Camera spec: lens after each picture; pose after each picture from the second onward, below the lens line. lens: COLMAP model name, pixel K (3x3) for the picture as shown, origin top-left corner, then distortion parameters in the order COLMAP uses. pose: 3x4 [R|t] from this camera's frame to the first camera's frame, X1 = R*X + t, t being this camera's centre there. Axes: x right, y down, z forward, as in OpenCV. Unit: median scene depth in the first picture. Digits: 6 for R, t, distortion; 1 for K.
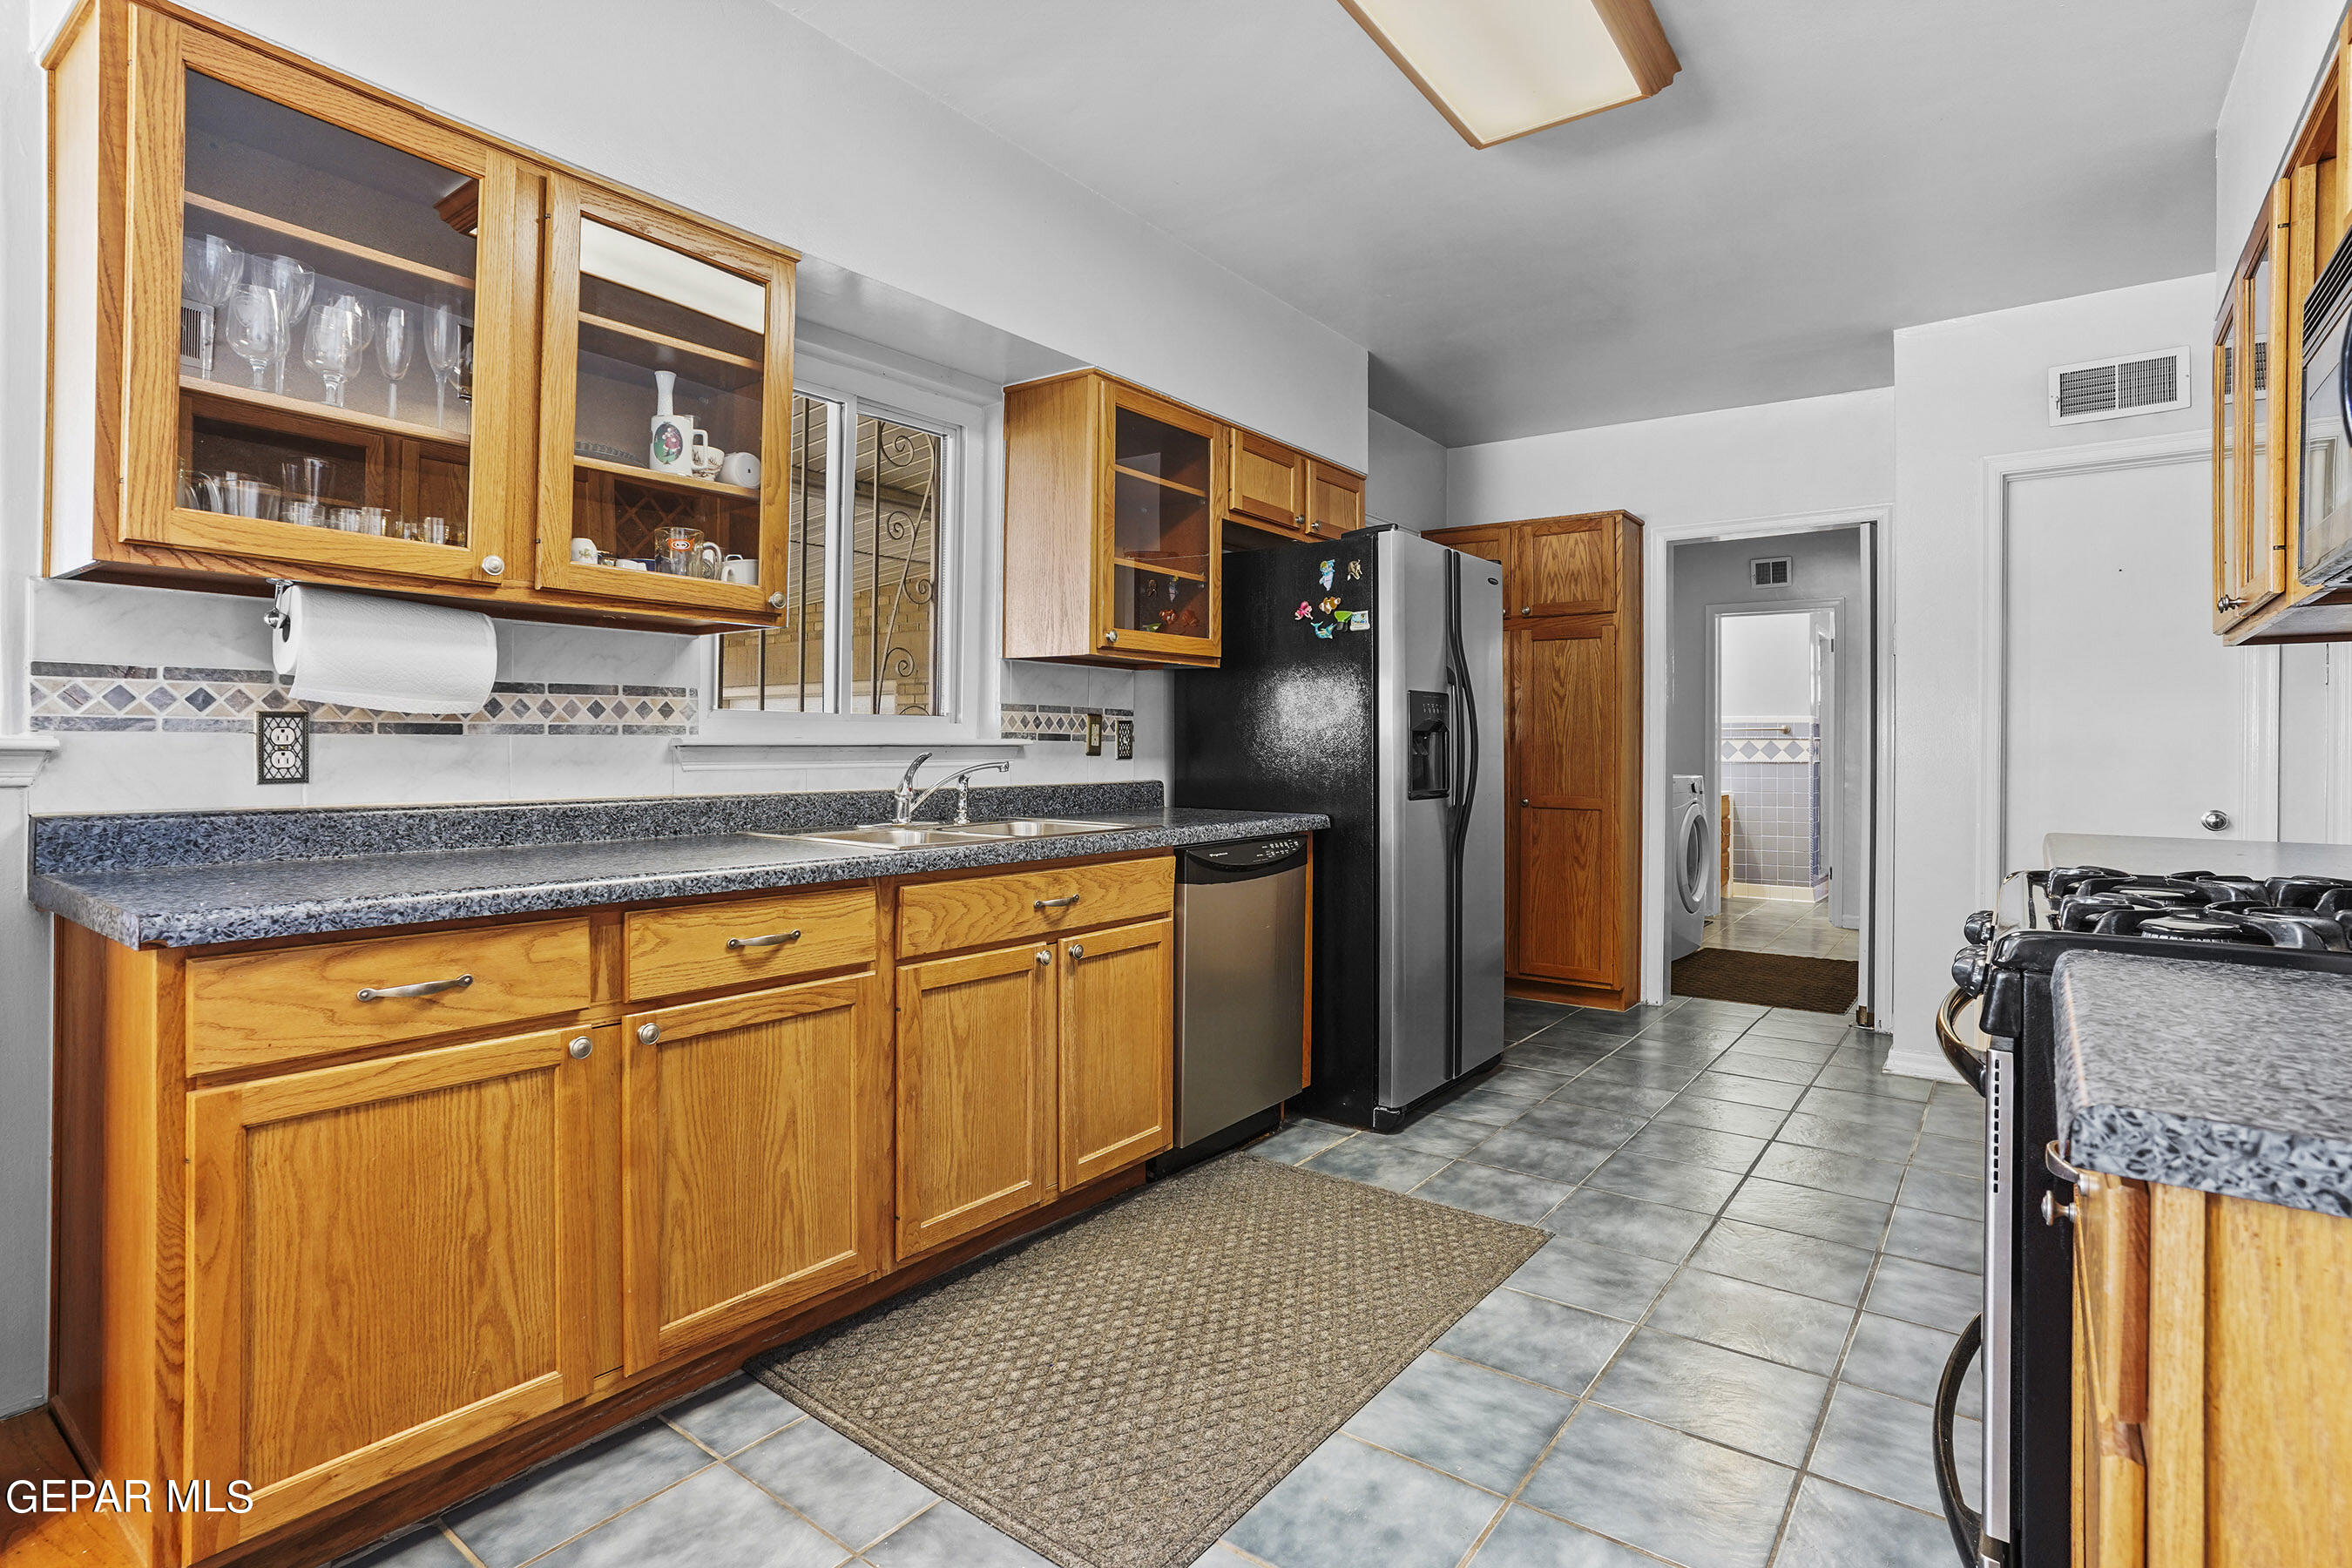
lens RADIAL K [[1145.6, 0, 1196.0], [0, 1145.6, 731.3], [0, 0, 1]] dist [-0.023632, 0.006097]
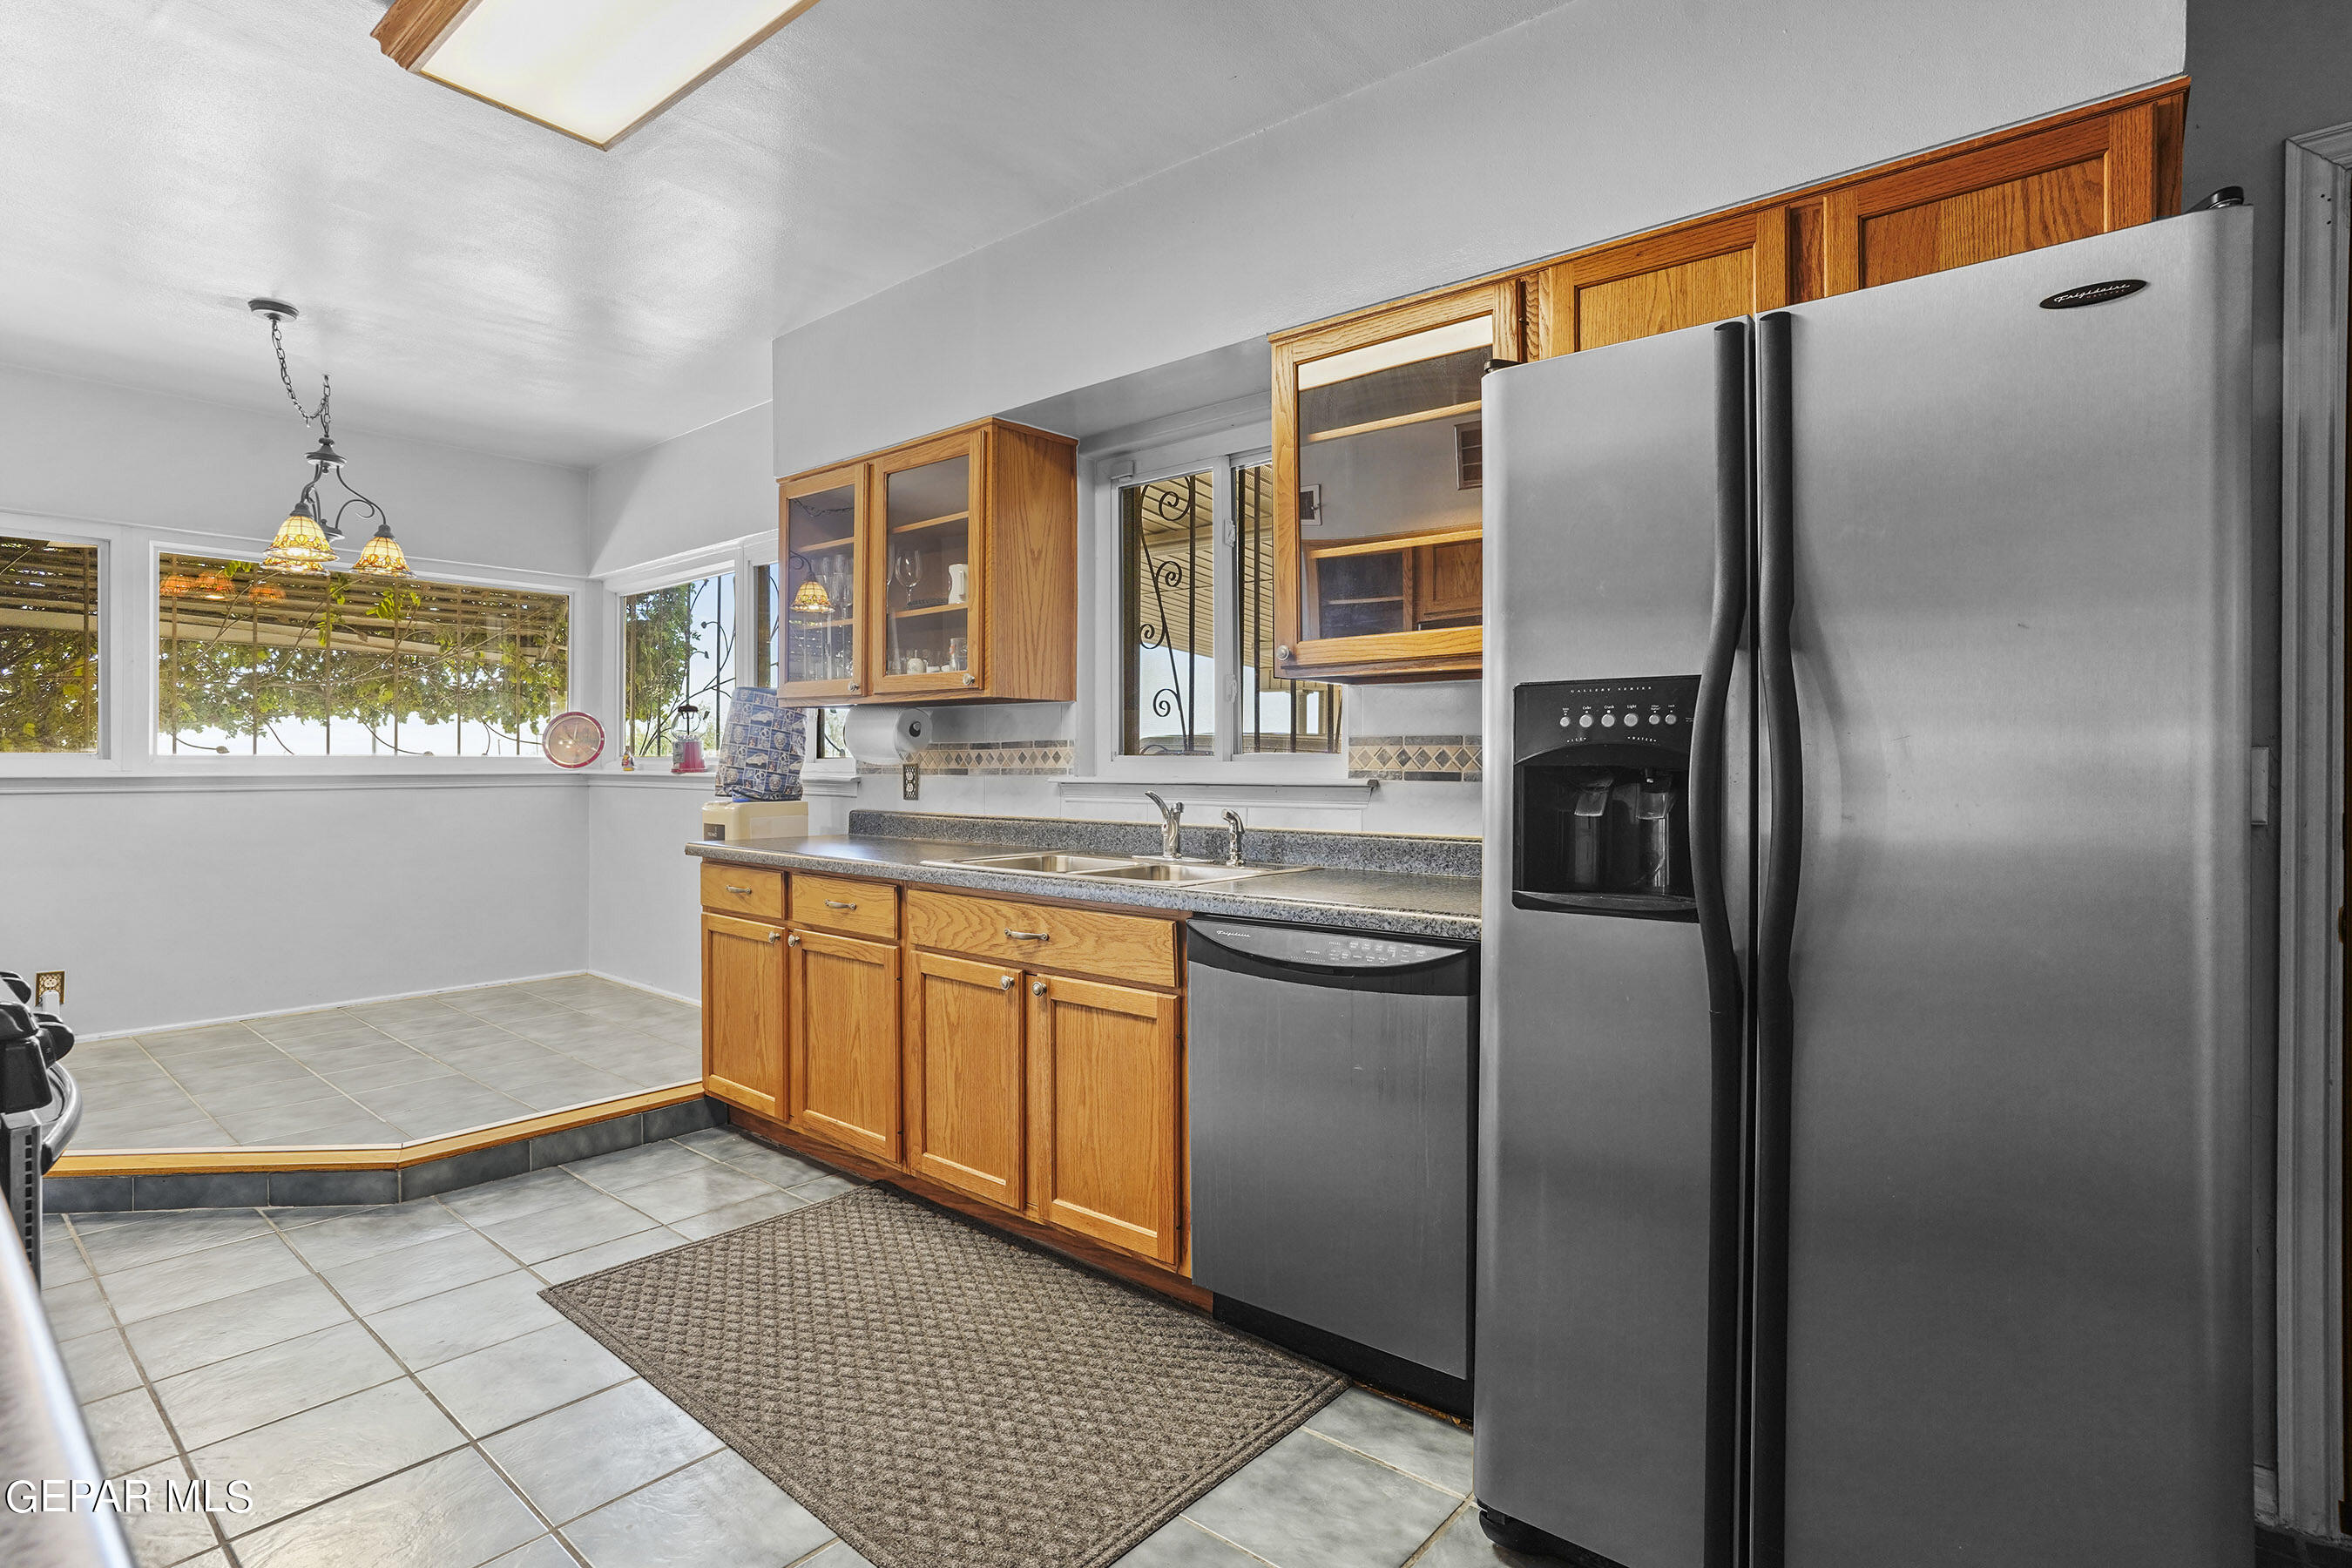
lens RADIAL K [[1145.6, 0, 1128.9], [0, 1145.6, 754.3], [0, 0, 1]] dist [-0.023632, 0.006097]
pose [[-0.065815, -0.011596, -0.997764, 1.033778], [0.011931, 0.999852, -0.012407, -0.003838], [0.997760, -0.012721, -0.065667, 1.299984]]
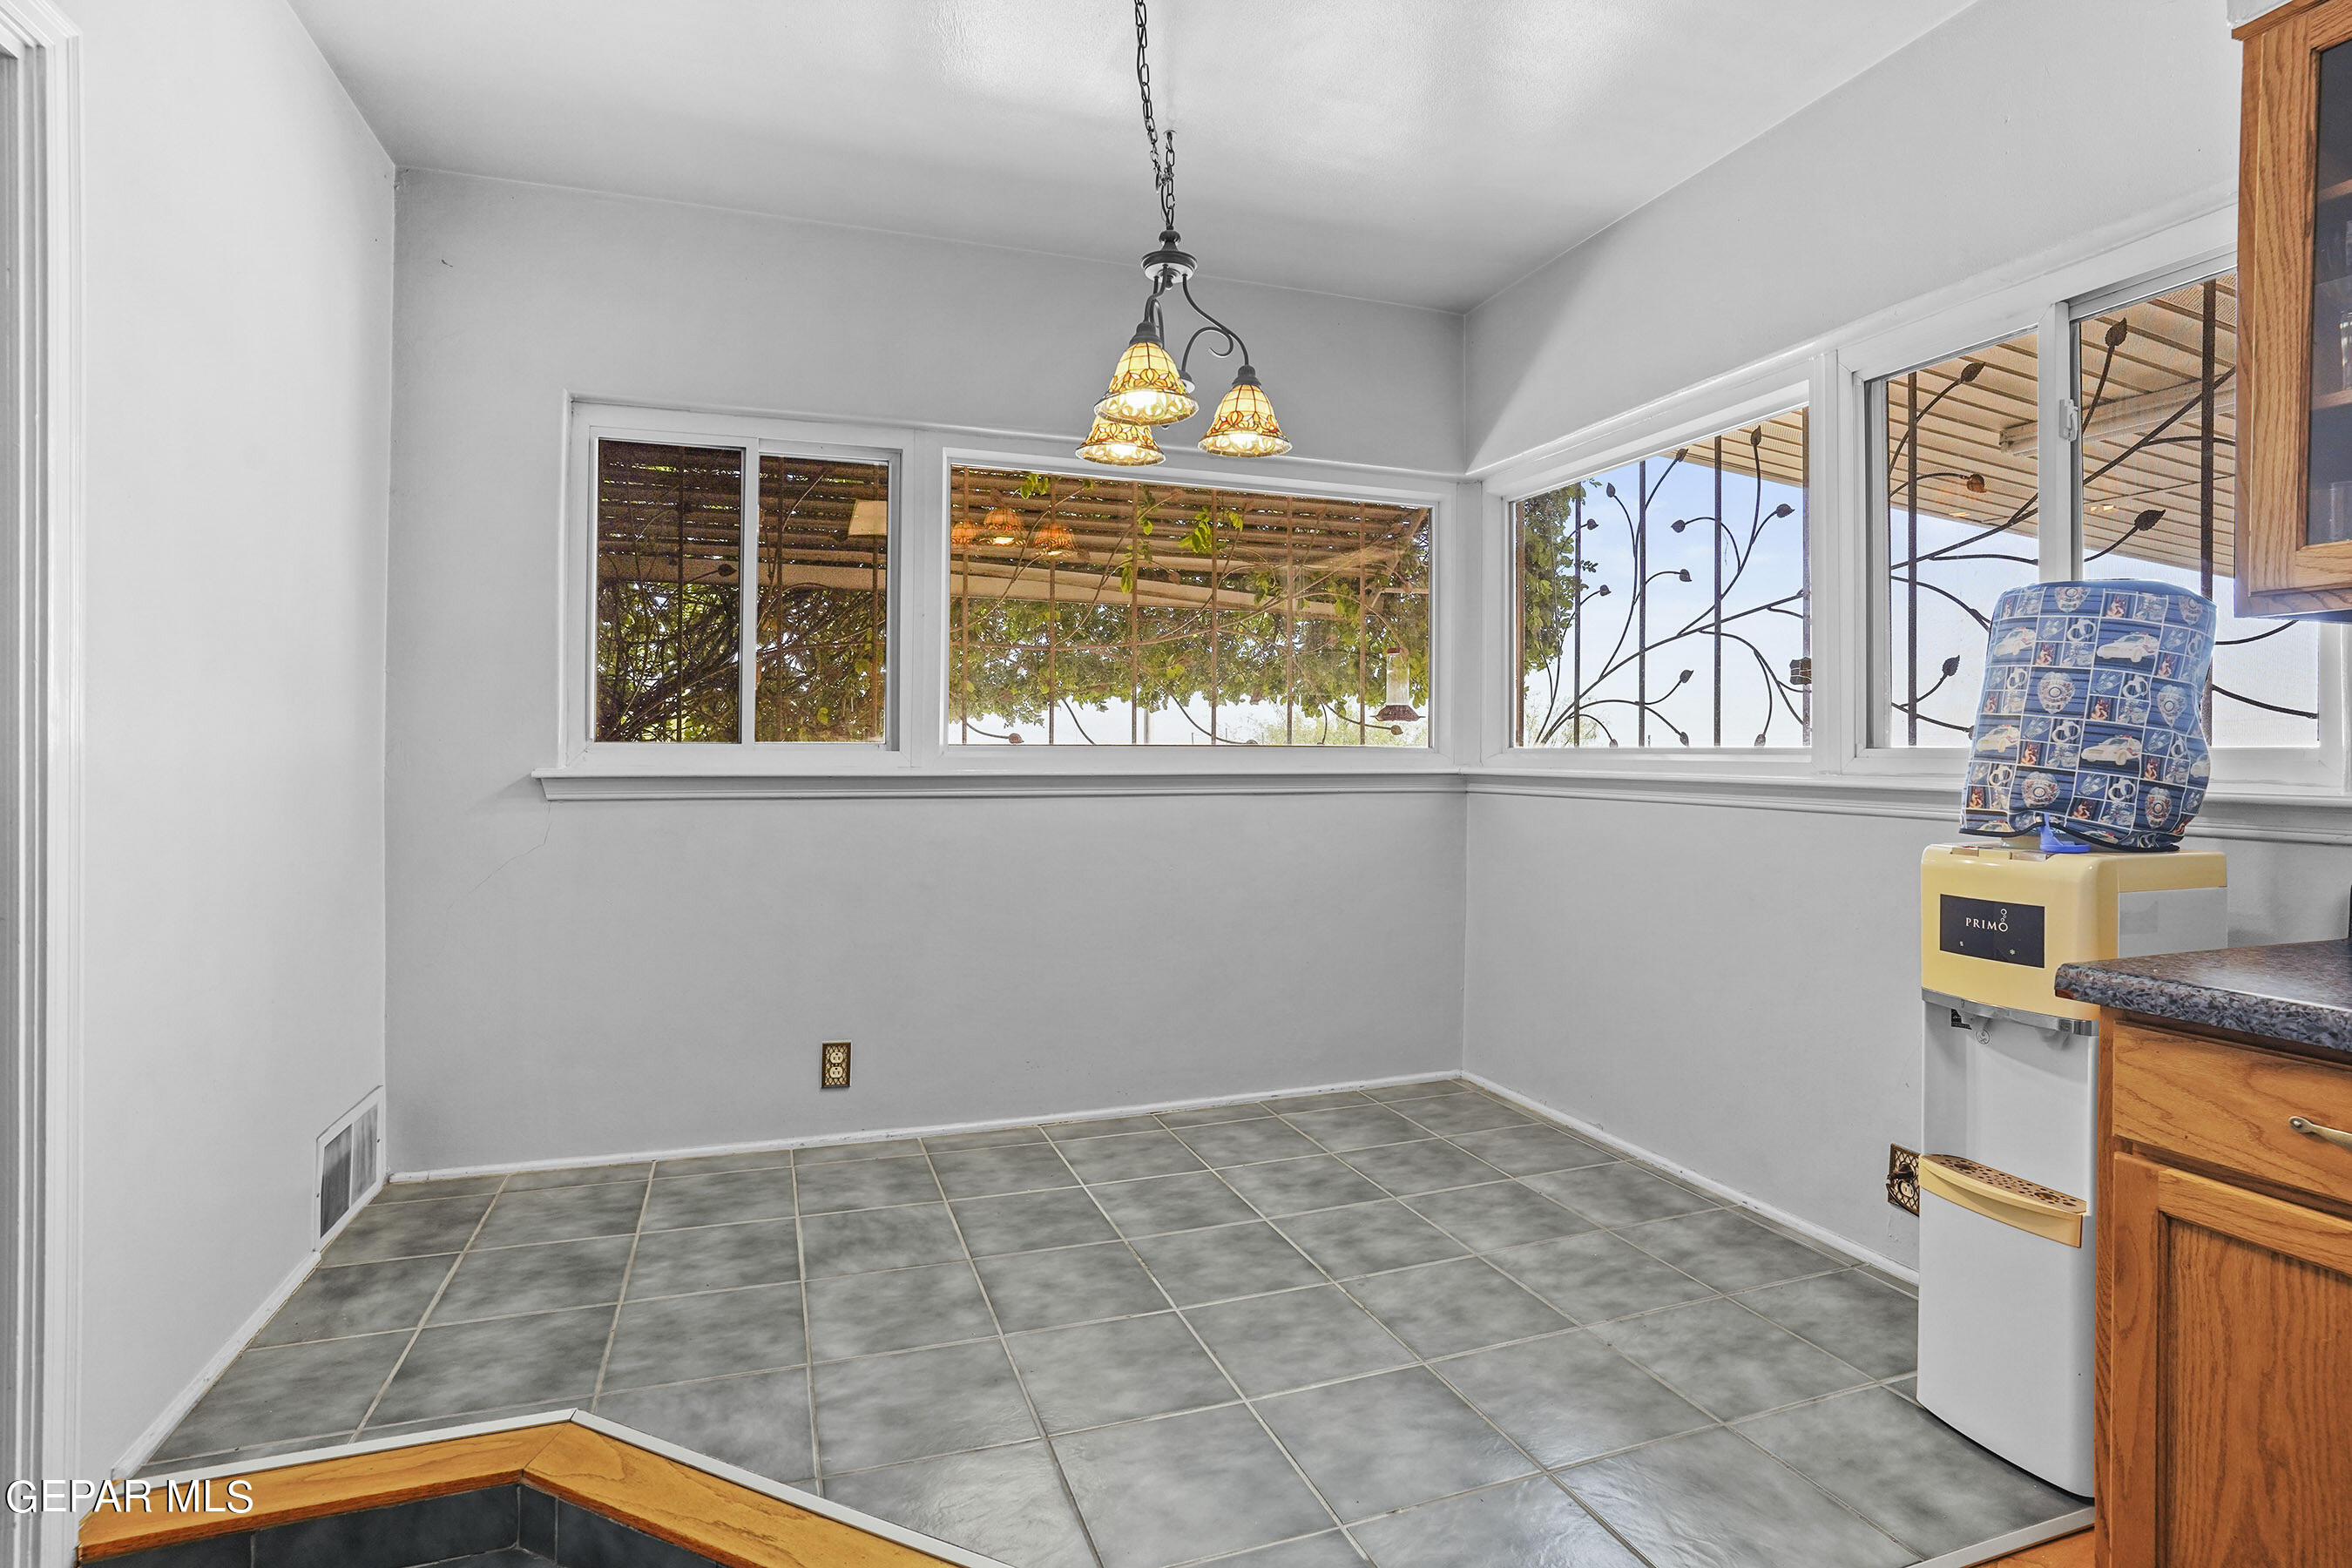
lens RADIAL K [[1145.6, 0, 1156.4], [0, 1145.6, 747.5], [0, 0, 1]] dist [-0.023632, 0.006097]
pose [[-0.547923, -0.014825, -0.836398, 0.251353], [0.002603, 0.999808, -0.019426, -0.014201], [0.836525, -0.012821, -0.547779, 0.498144]]
